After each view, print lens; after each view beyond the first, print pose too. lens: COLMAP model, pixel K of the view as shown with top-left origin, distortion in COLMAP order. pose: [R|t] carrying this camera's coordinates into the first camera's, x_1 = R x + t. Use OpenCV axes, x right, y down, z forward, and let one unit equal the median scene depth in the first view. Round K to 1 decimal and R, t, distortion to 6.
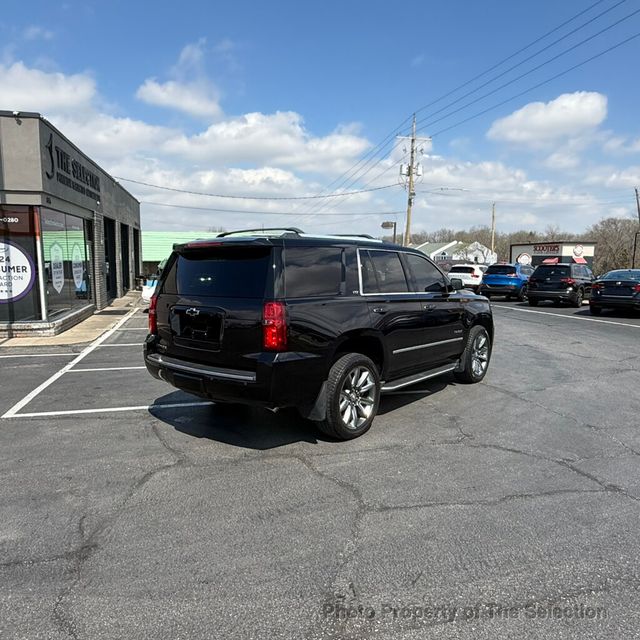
lens RADIAL K [[498.3, 0, 323.6], [0, 498.3, 313.5], [0, 0, 1]] dist [-0.007065, 0.000988]
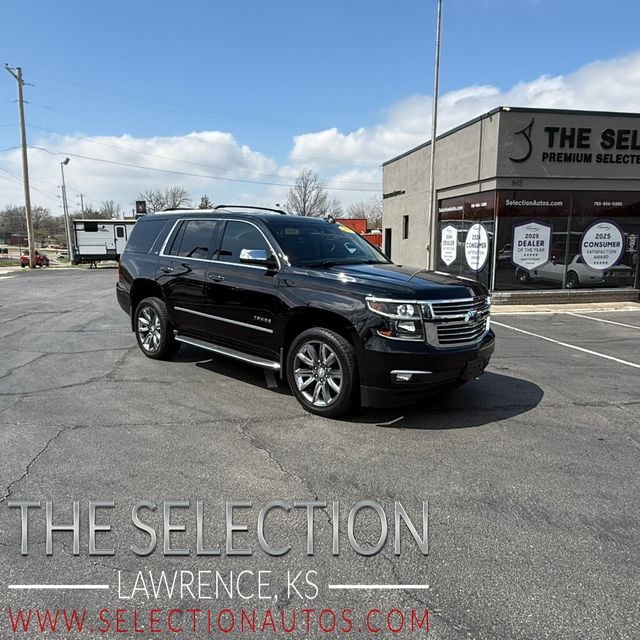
lens RADIAL K [[498.3, 0, 321.4], [0, 498.3, 317.0], [0, 0, 1]] dist [-0.007065, 0.000988]
pose [[-0.066784, 0.146178, -0.987001, 0.641542], [-0.109598, 0.982149, 0.152875, -0.060316], [0.991730, 0.118383, -0.049571, 0.702599]]
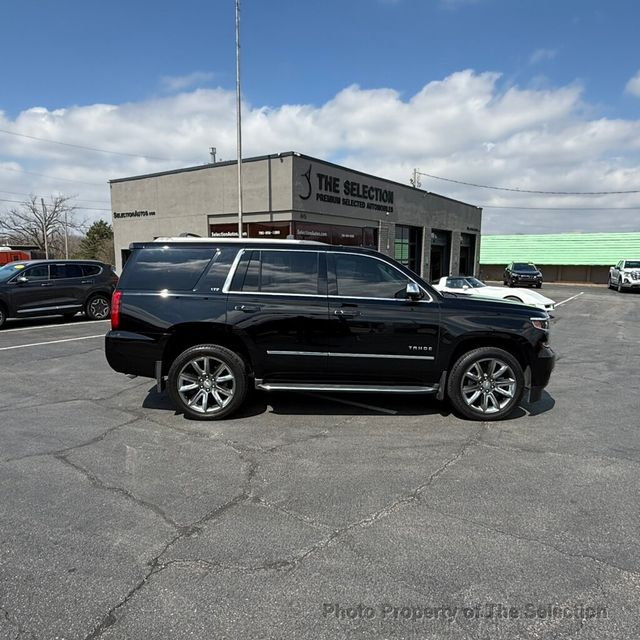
lens RADIAL K [[475.2, 0, 322.5], [0, 475.2, 315.9], [0, 0, 1]] dist [-0.024249, 0.042866]
pose [[0.665090, 0.086593, -0.741725, 0.460327], [-0.083715, 0.995639, 0.041171, -0.022236], [0.742056, 0.034711, 0.669439, 0.220024]]
